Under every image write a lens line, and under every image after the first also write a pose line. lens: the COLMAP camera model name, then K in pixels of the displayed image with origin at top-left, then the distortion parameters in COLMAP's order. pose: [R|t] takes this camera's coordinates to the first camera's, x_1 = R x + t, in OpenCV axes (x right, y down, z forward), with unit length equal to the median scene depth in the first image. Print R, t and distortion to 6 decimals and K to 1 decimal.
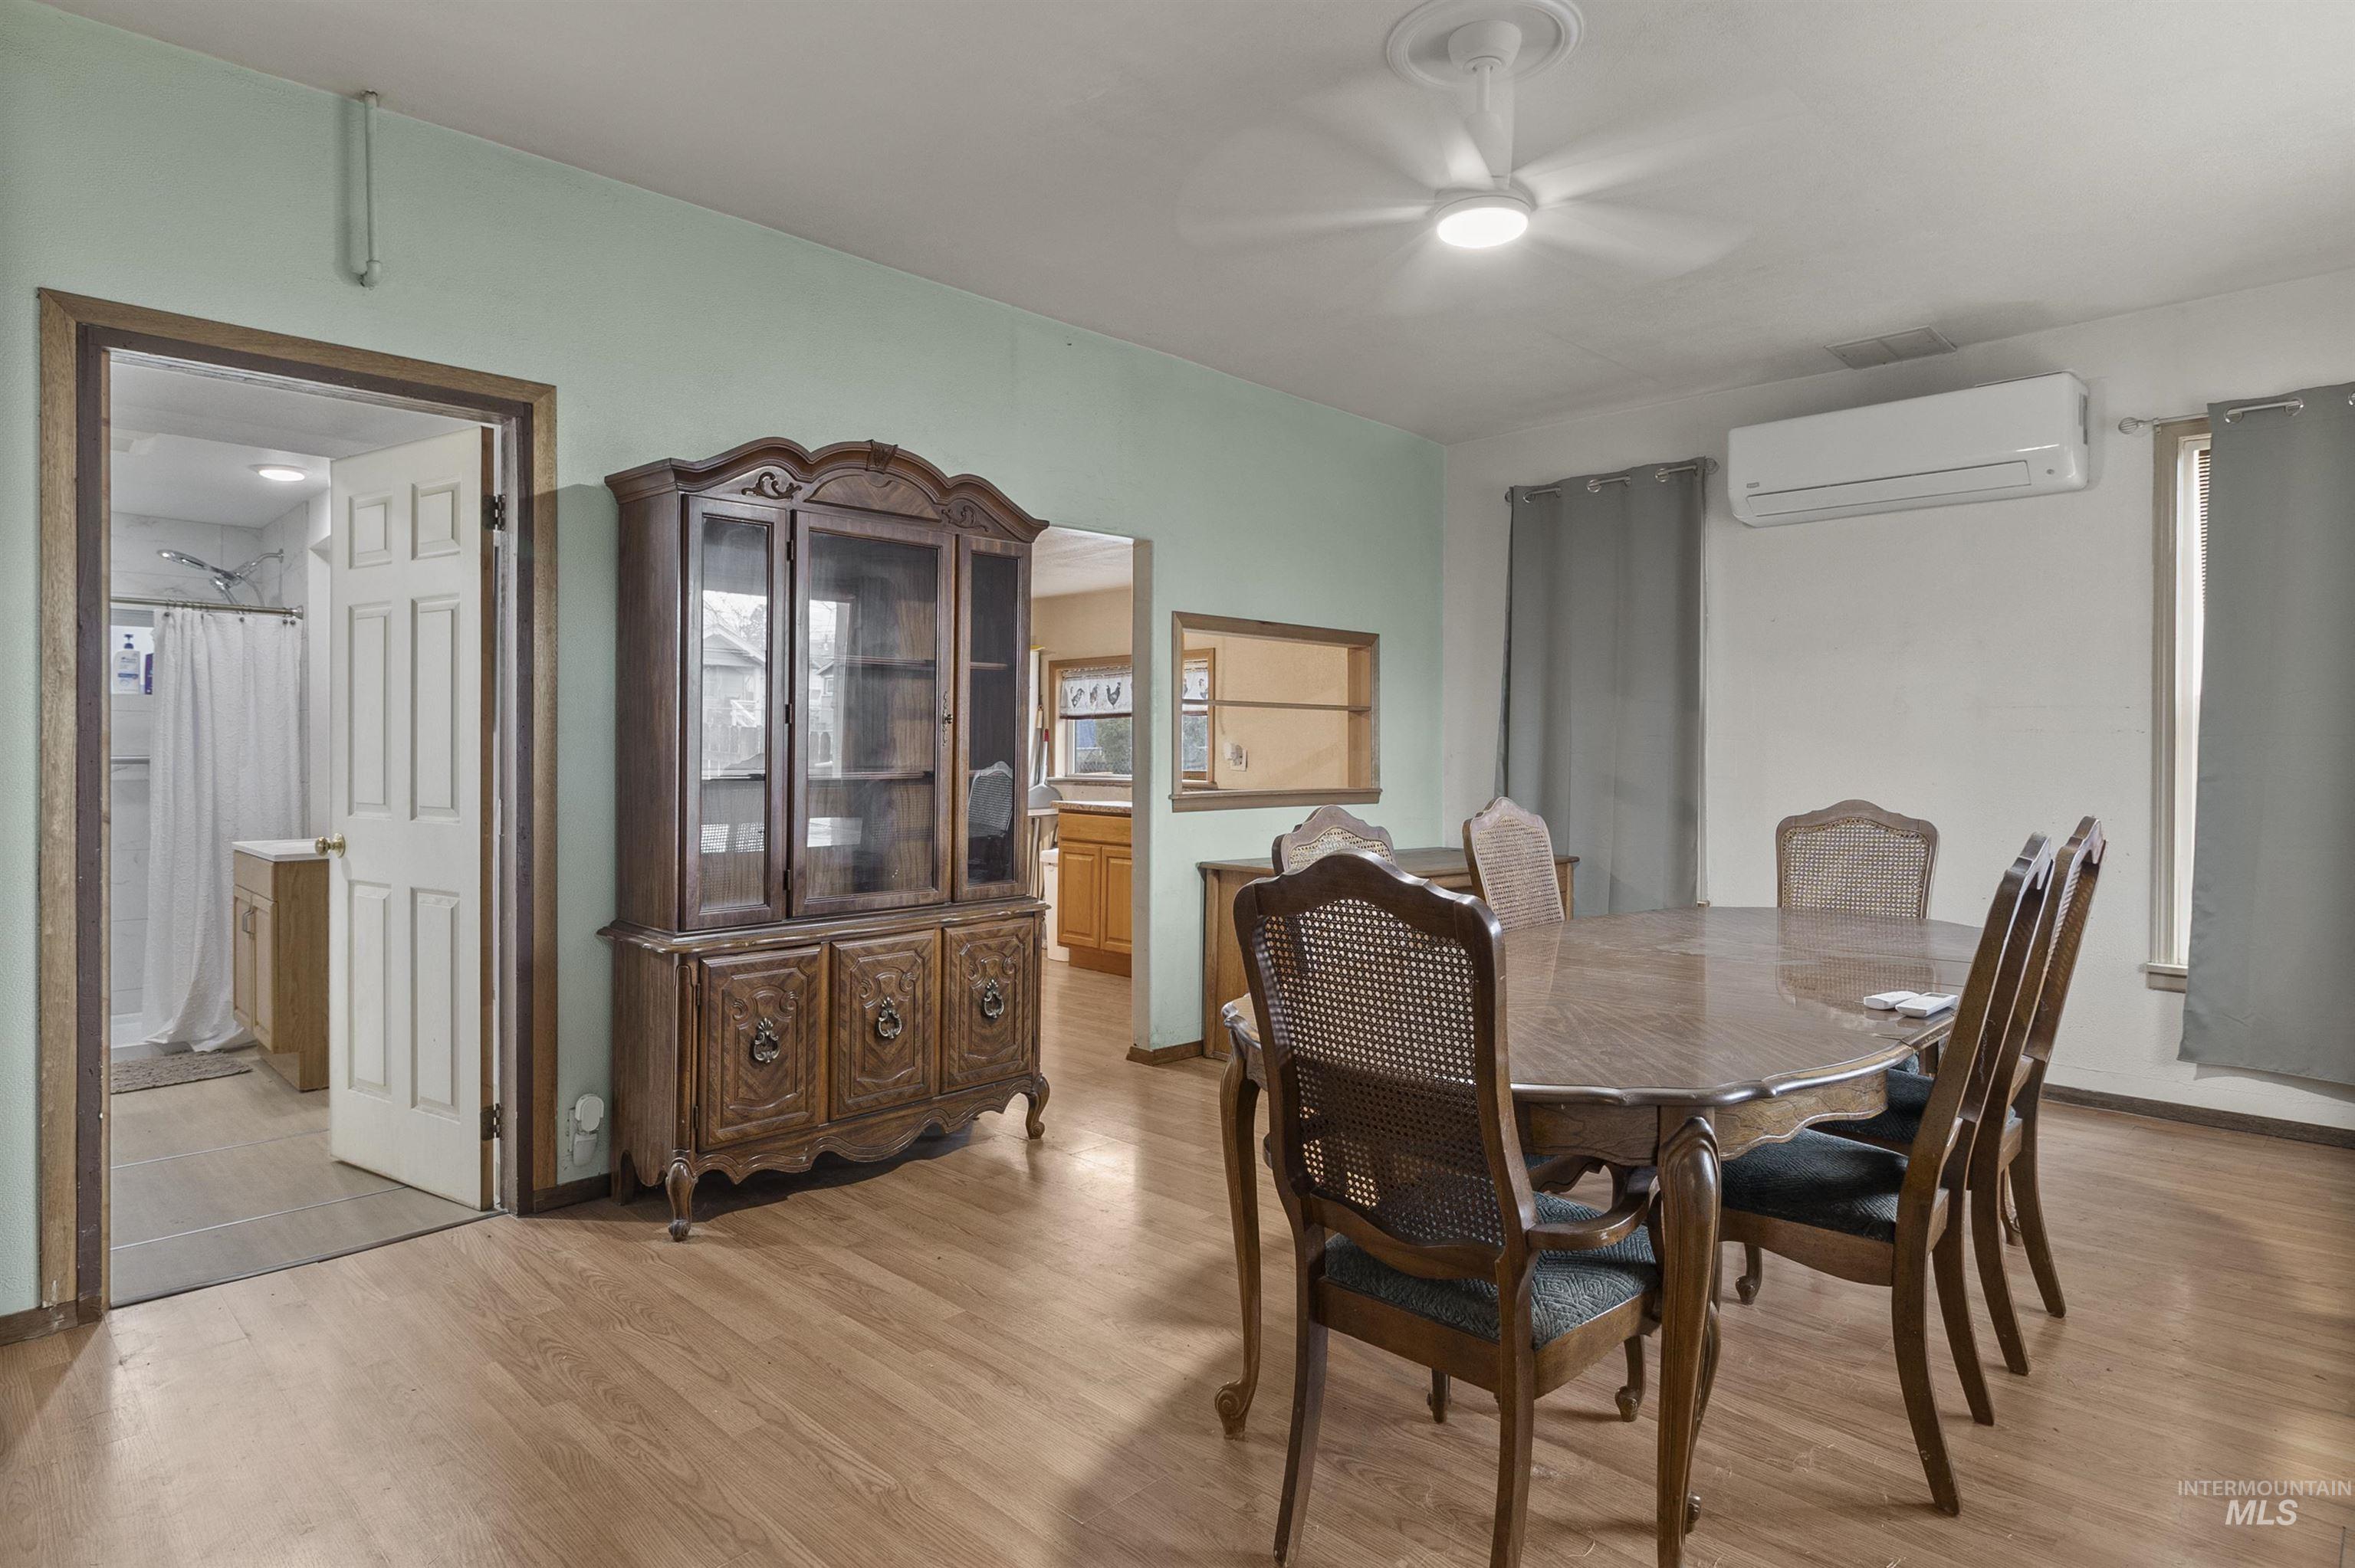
lens RADIAL K [[1292.1, 0, 1173.9], [0, 1292.1, 753.3], [0, 0, 1]] dist [0.002039, 0.000945]
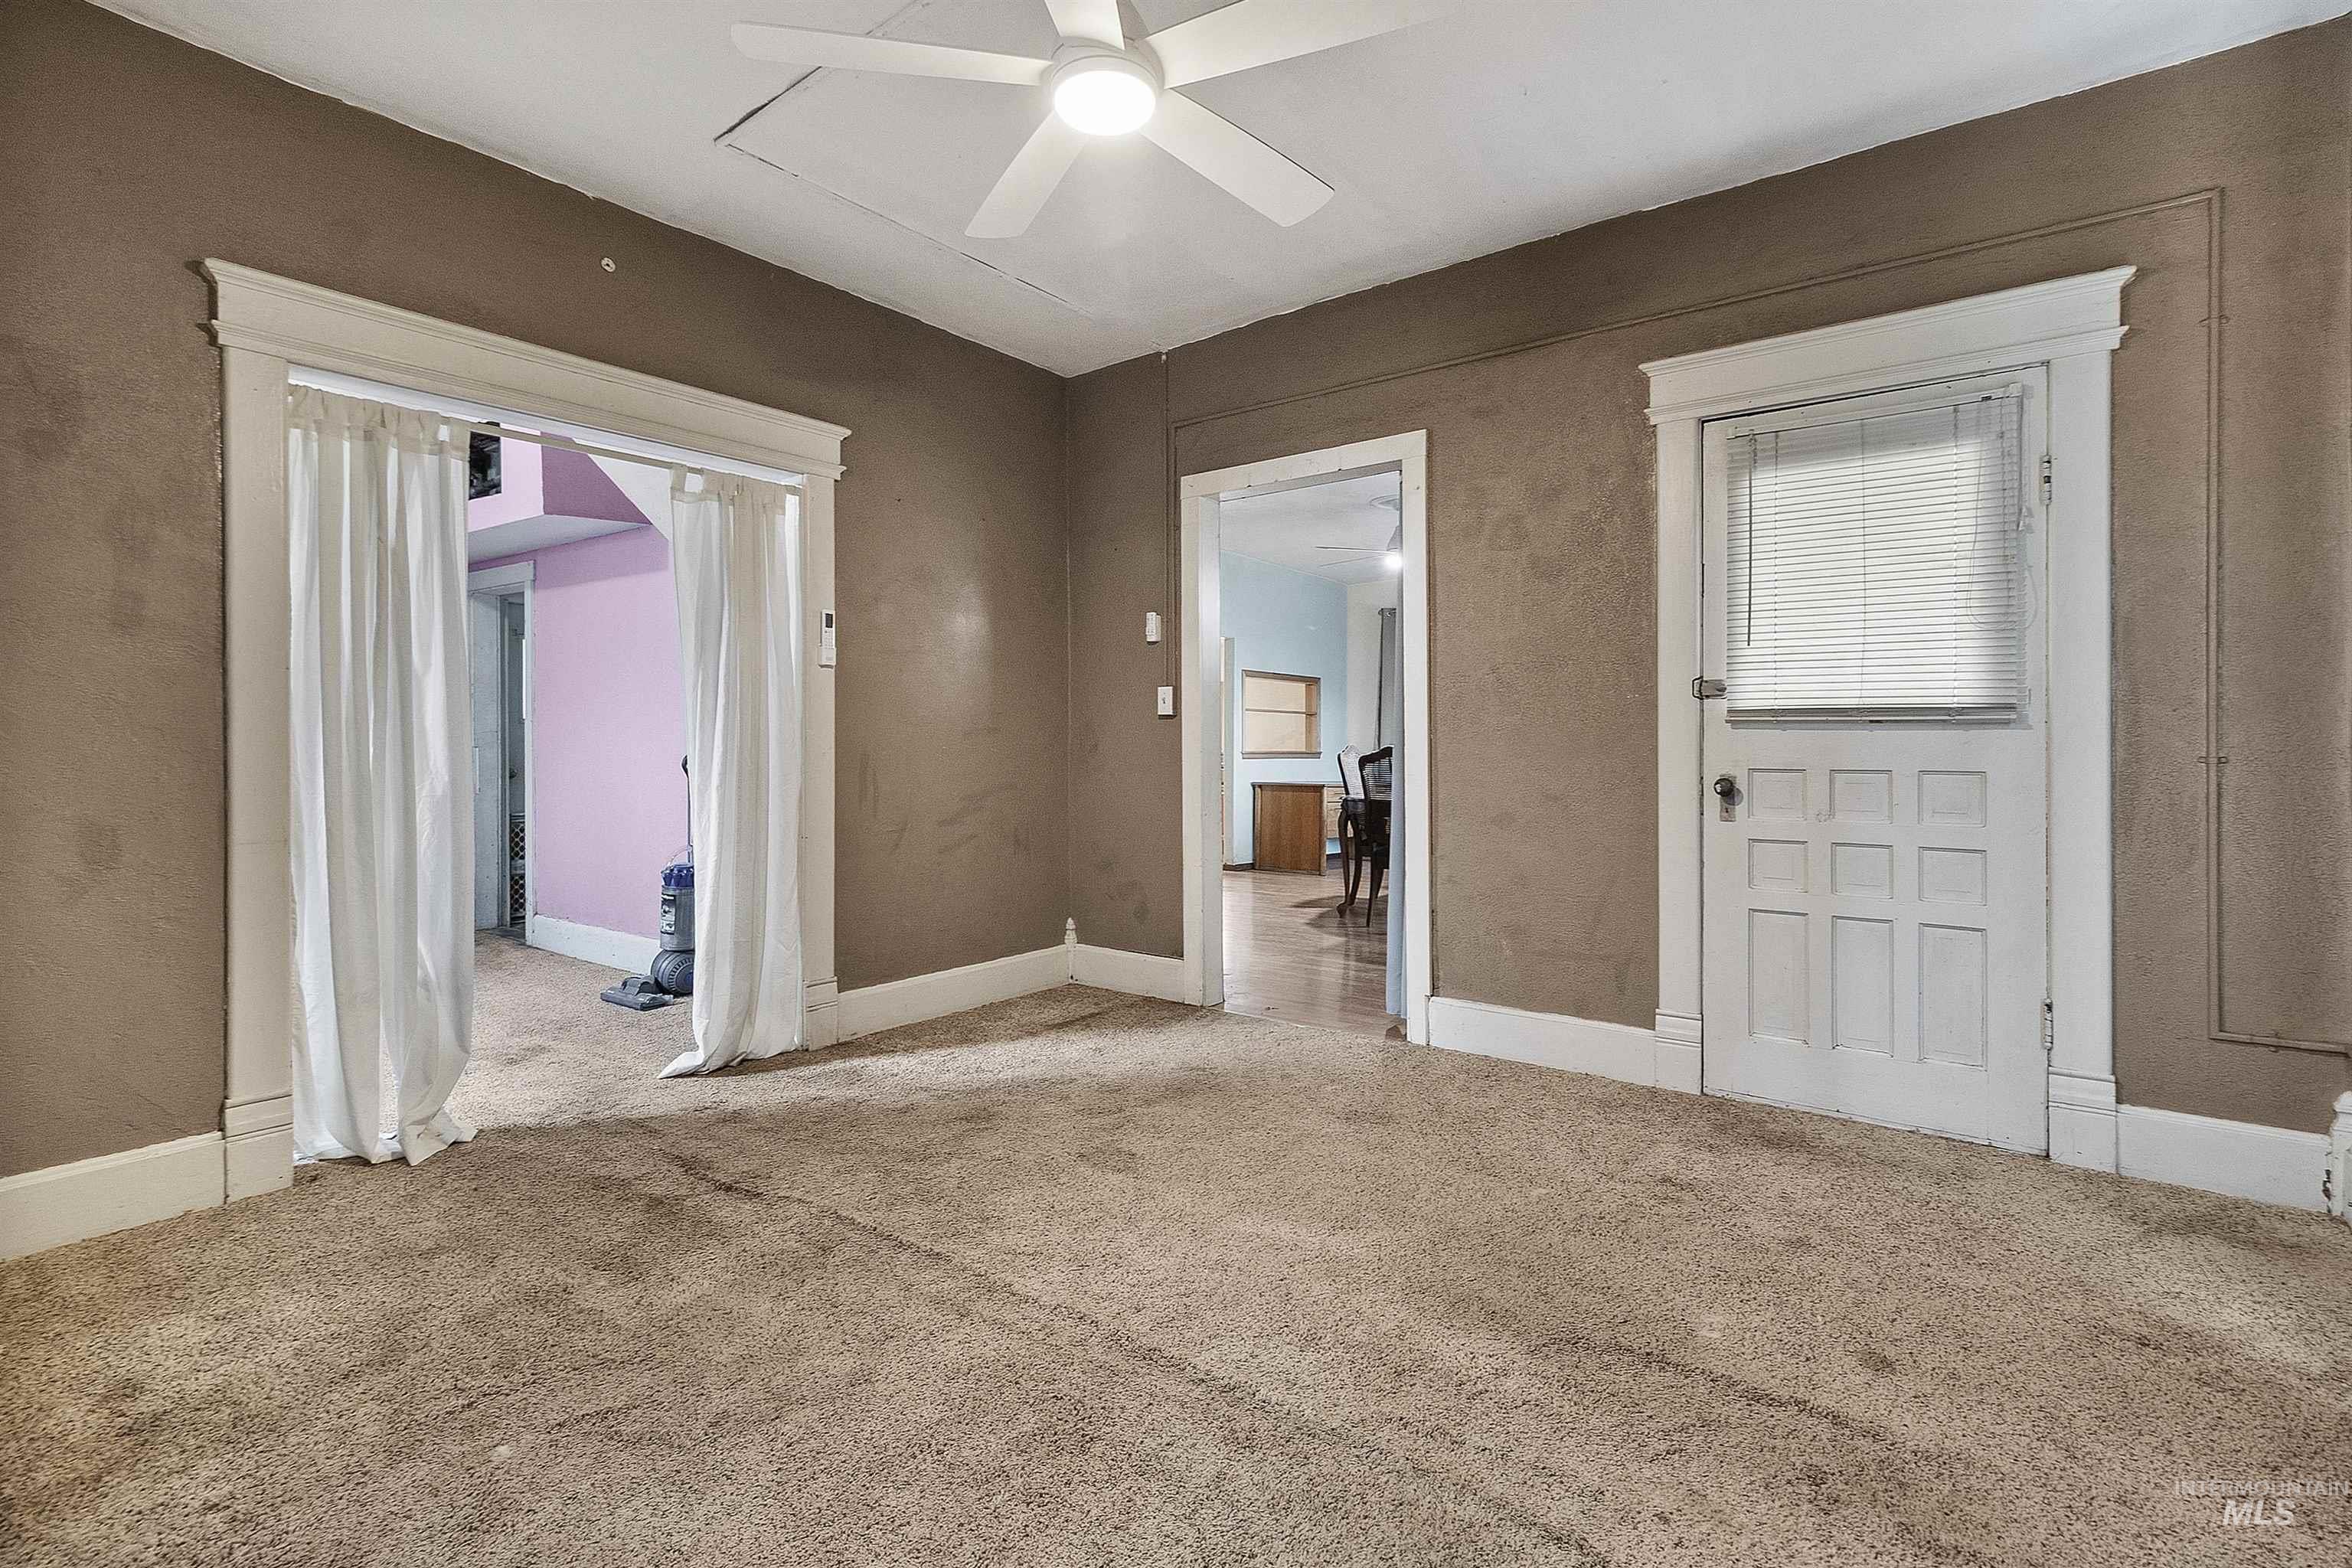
lens RADIAL K [[1100.6, 0, 1175.1], [0, 1100.6, 751.9], [0, 0, 1]] dist [0.004687, 0.000649]
pose [[0.991287, -0.000552, 0.131721, -0.421598], [0.000404, 0.999999, 0.001156, 0.035470], [-0.131722, -0.001093, 0.991286, -1.002308]]
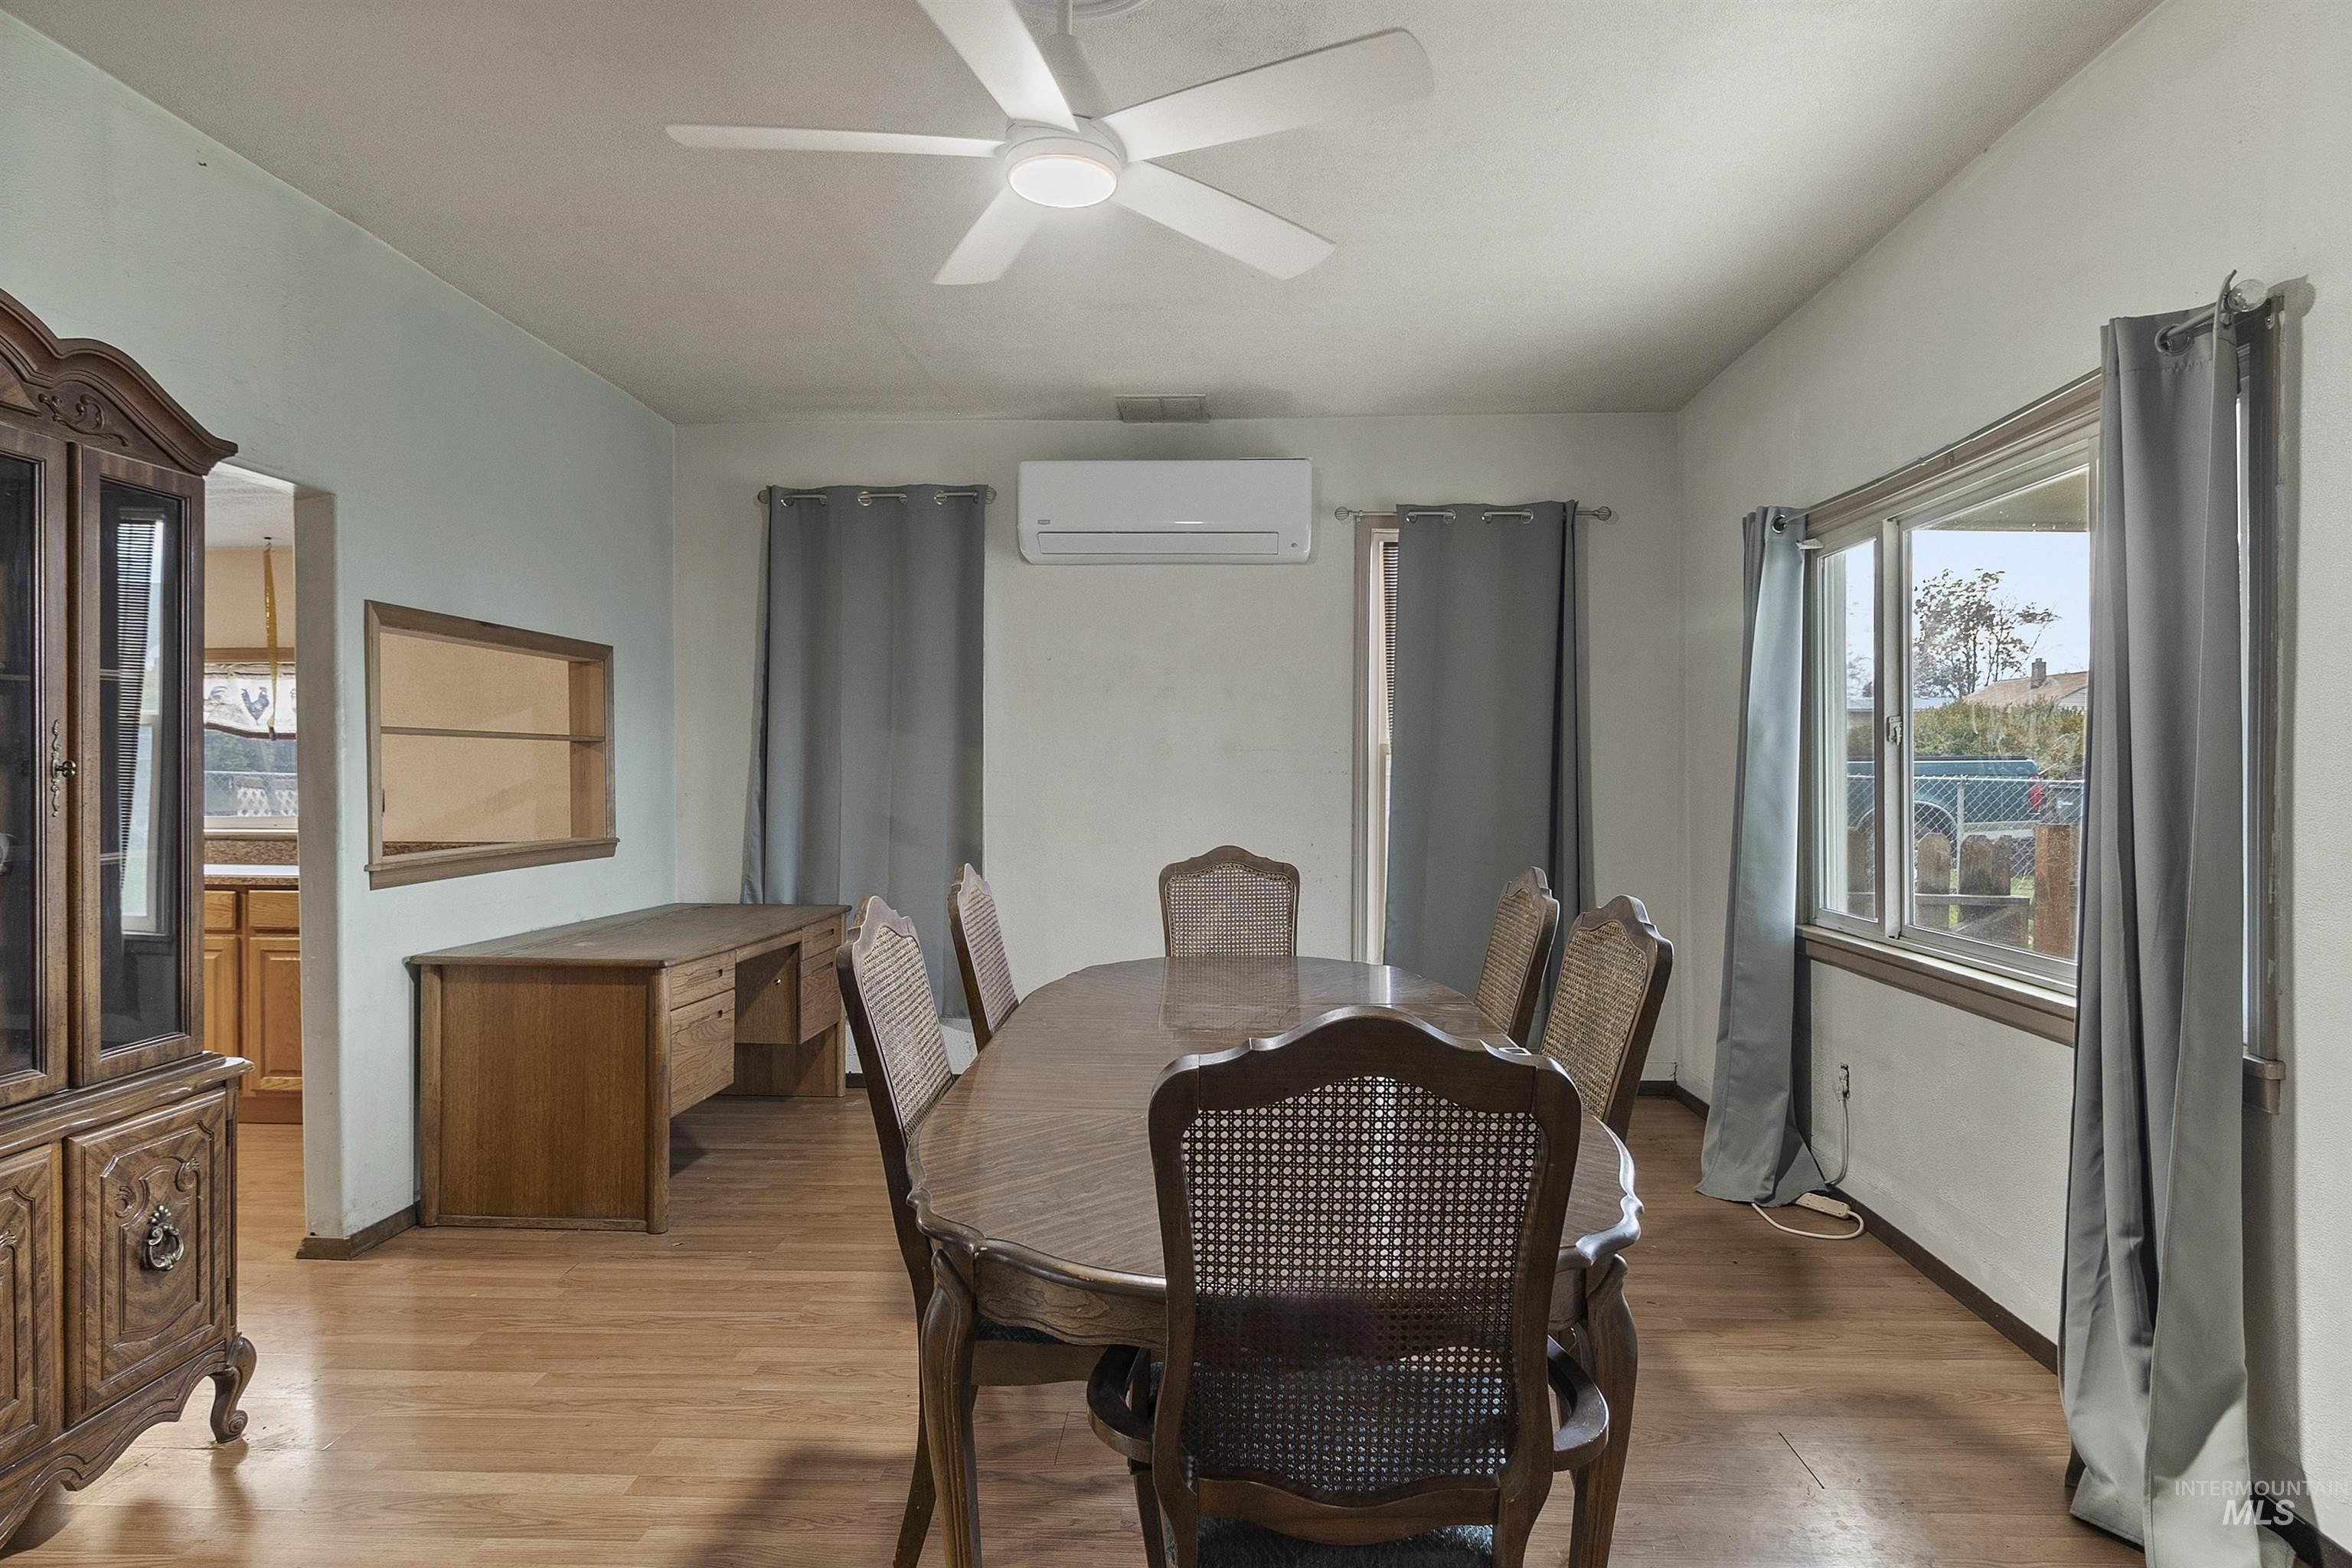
lens RADIAL K [[1297.1, 0, 1184.3], [0, 1297.1, 795.1], [0, 0, 1]] dist [-0.005315, -0.000421]
pose [[0.737318, -0.016792, 0.675337, -0.170431], [0.002018, 0.999741, 0.022654, -0.023355], [-0.675543, -0.015340, 0.737161, 0.220180]]
